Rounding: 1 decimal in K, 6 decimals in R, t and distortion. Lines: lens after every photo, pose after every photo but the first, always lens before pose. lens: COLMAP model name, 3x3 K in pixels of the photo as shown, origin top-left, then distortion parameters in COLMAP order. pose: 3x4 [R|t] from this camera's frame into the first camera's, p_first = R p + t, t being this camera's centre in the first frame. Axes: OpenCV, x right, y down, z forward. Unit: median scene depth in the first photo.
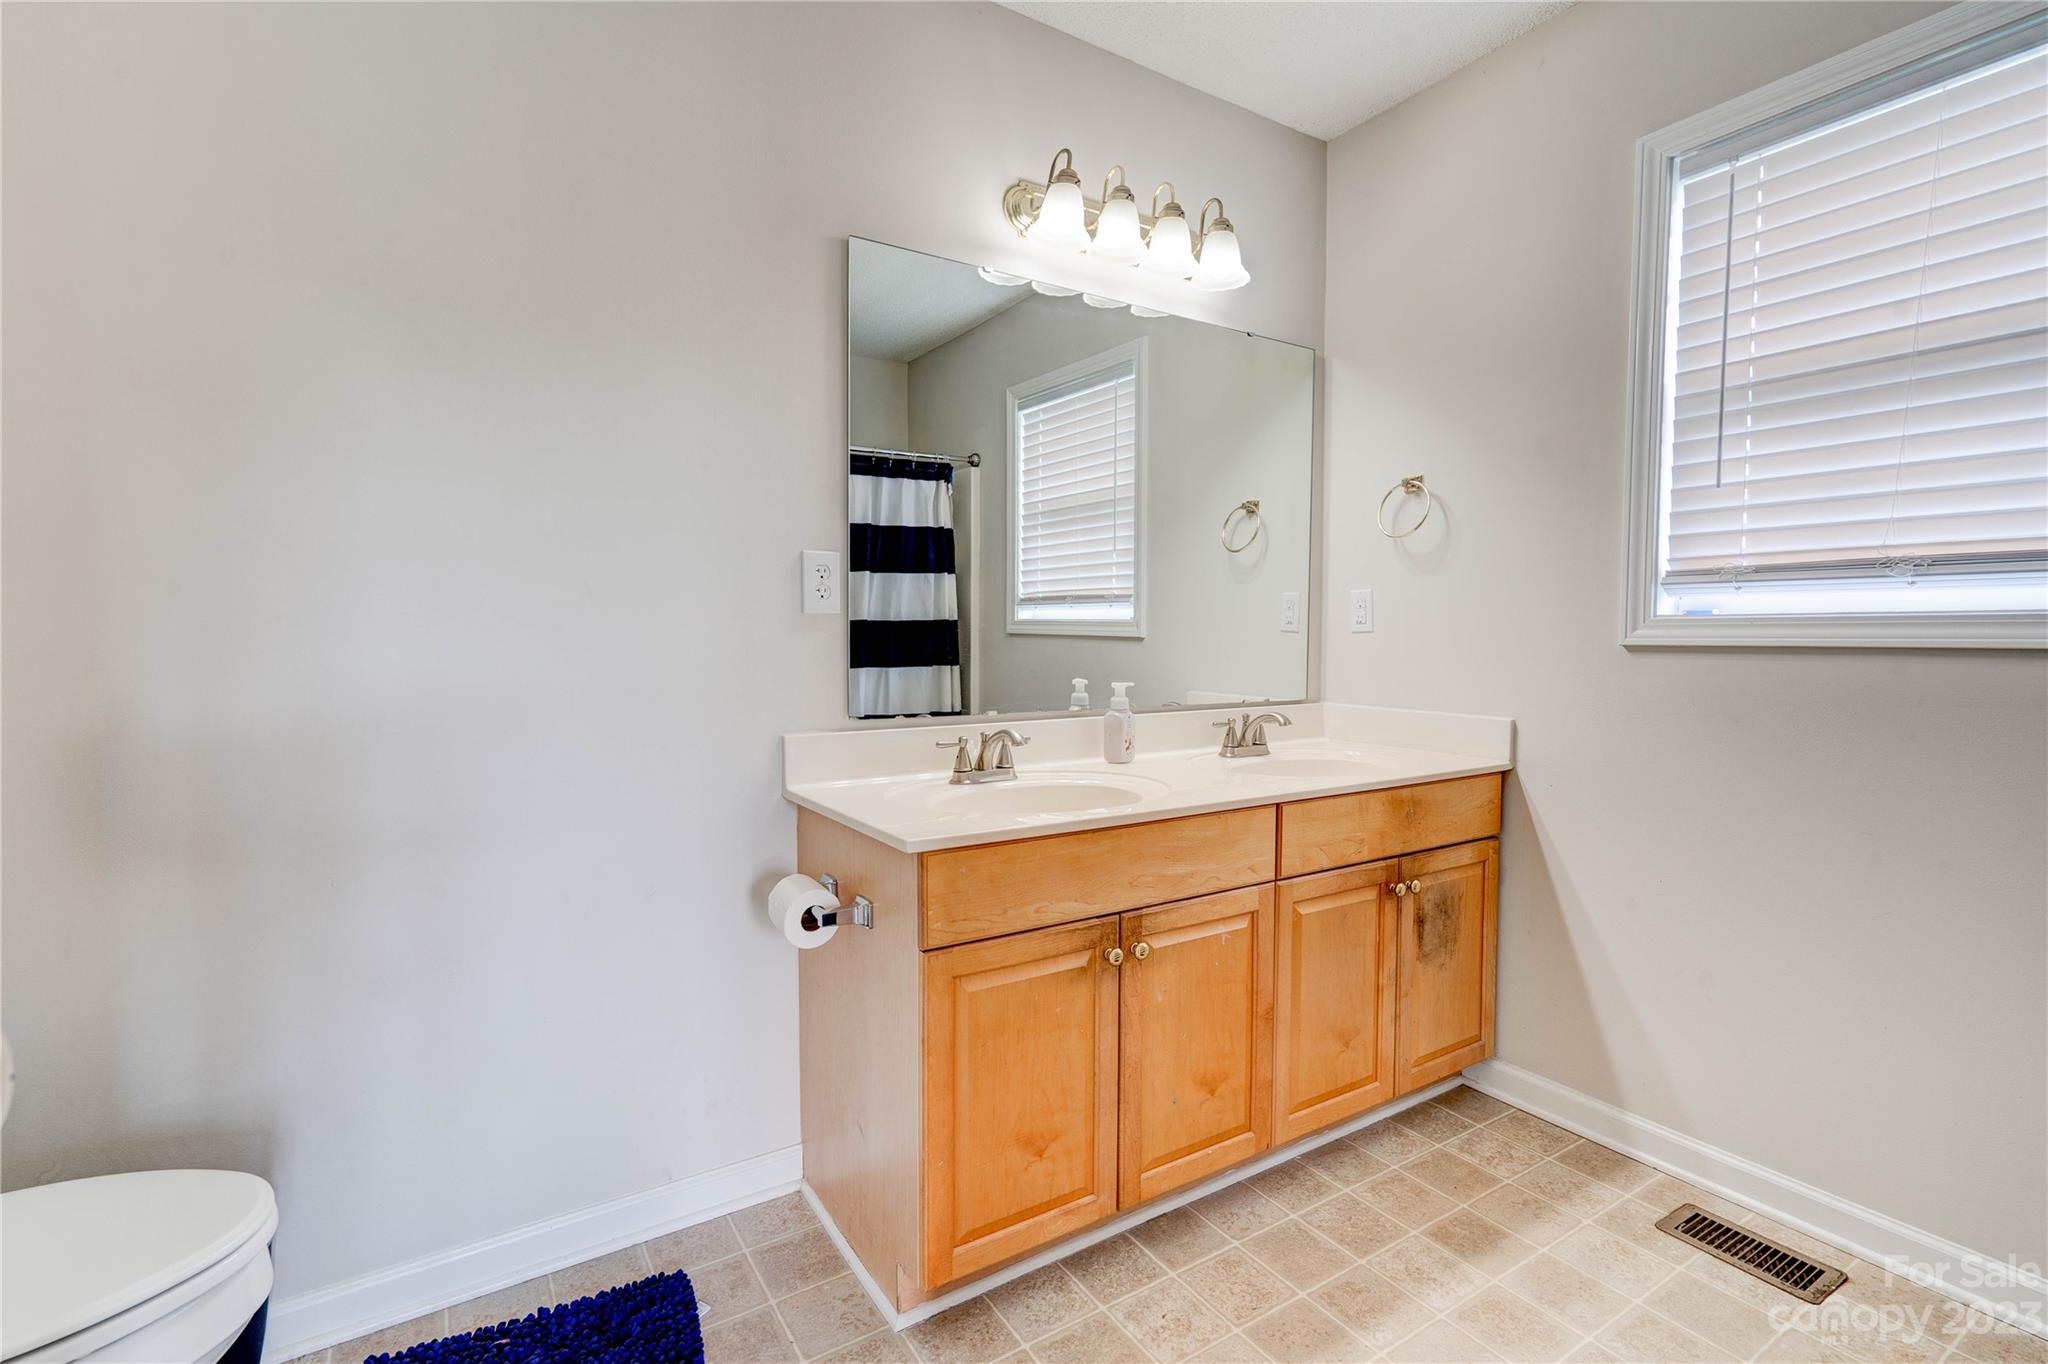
lens RADIAL K [[942.2, 0, 1010.8], [0, 942.2, 678.7], [0, 0, 1]] dist [-0.000924, 0.010714]
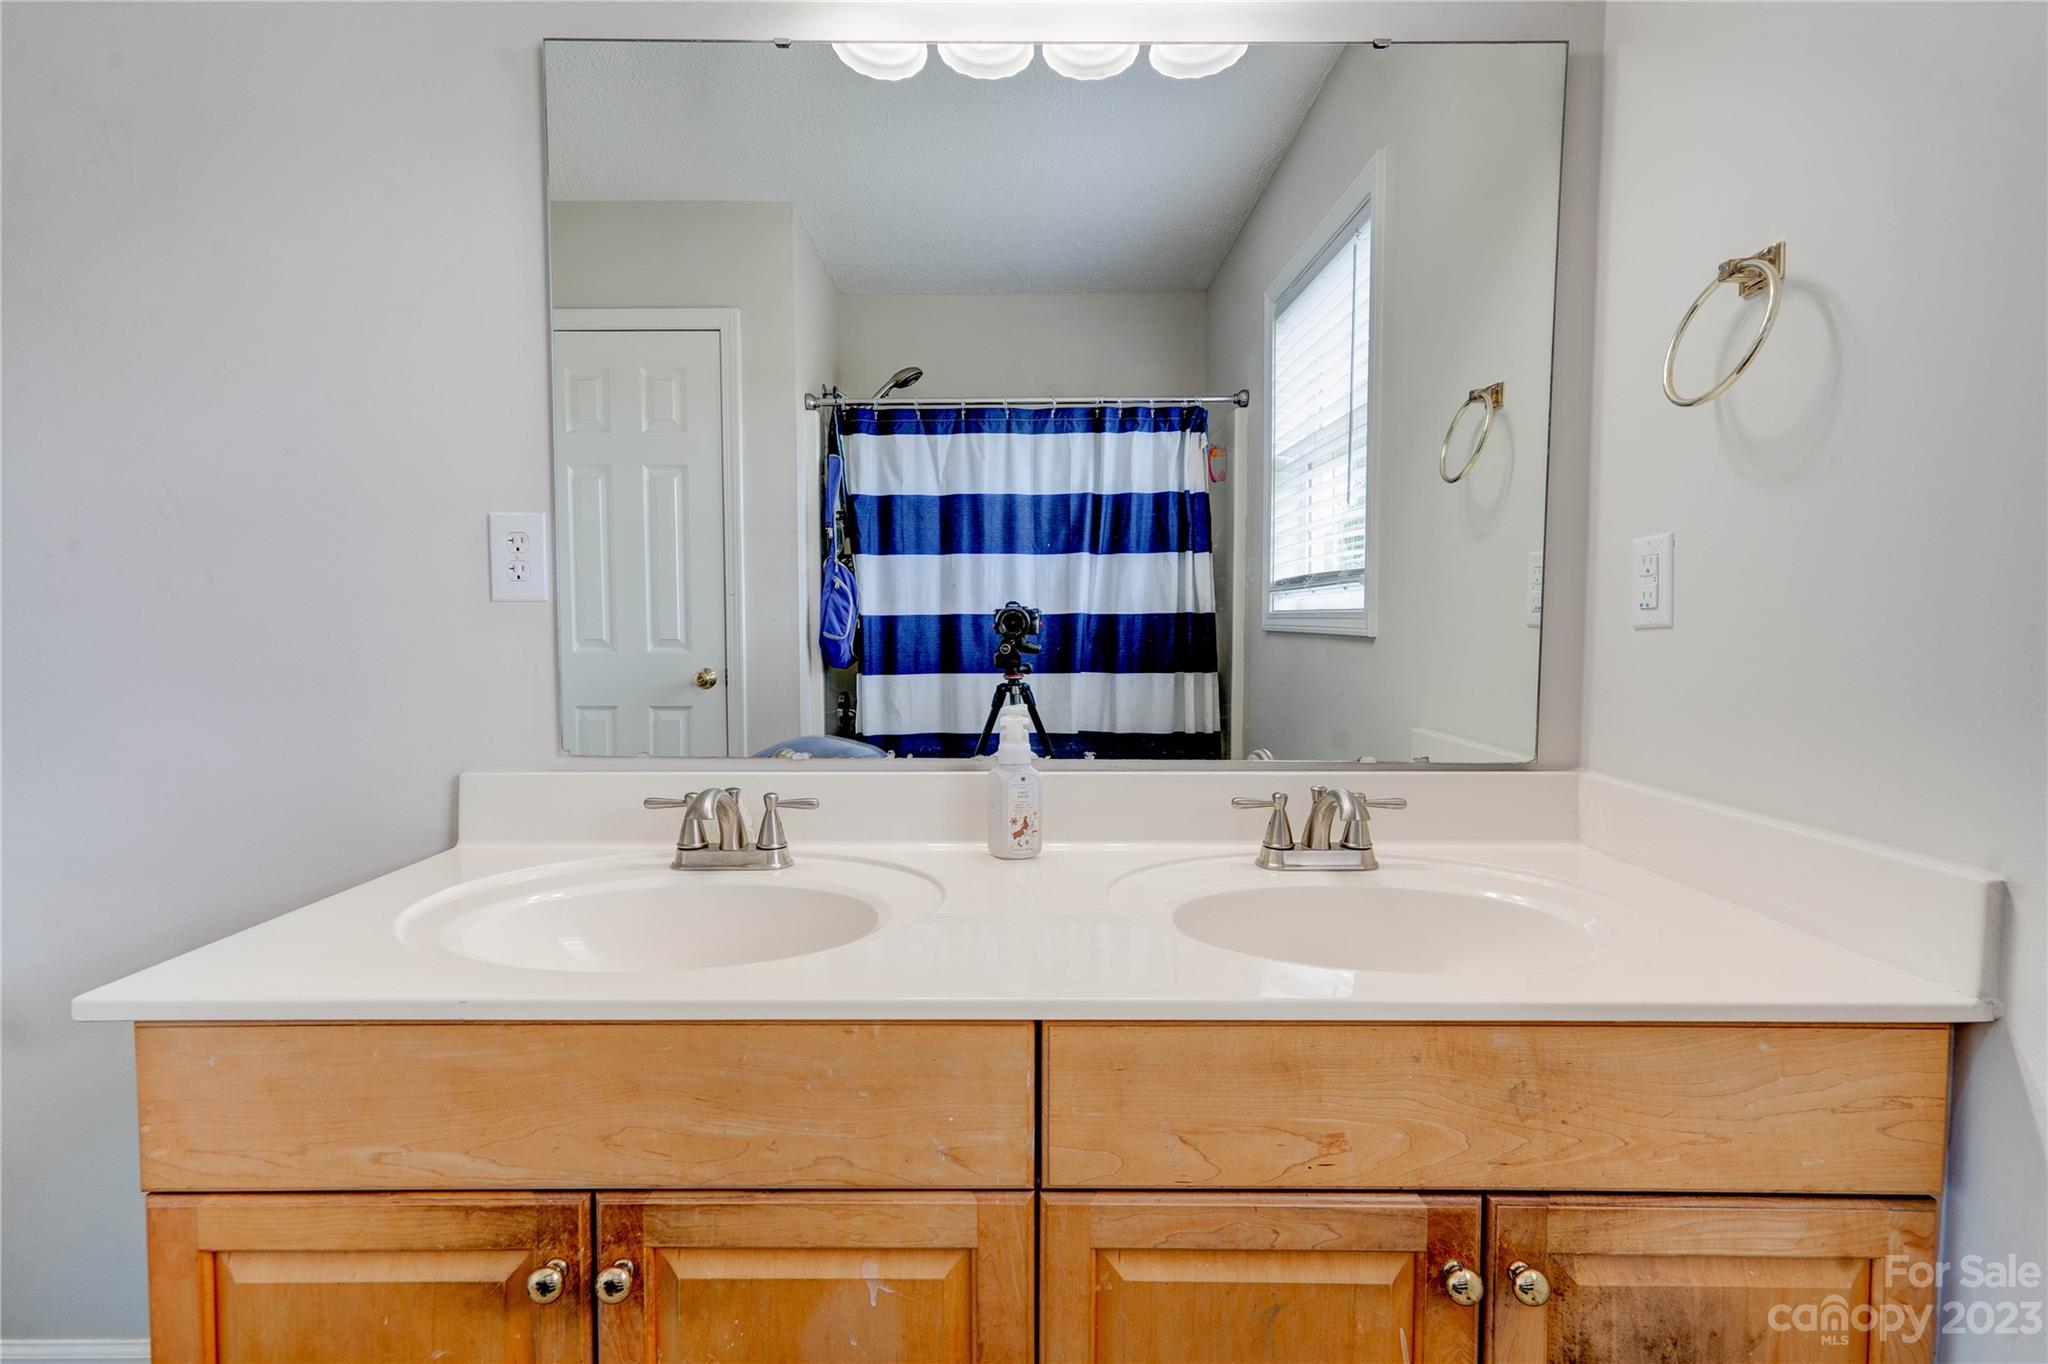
lens RADIAL K [[942.2, 0, 1010.8], [0, 942.2, 678.7], [0, 0, 1]] dist [-0.000924, 0.010714]
pose [[0.843201, 0.028182, -0.536859, 0.413555], [-0.026027, 0.999594, 0.011595, -0.024987], [0.536968, 0.004196, 0.843592, 0.511467]]
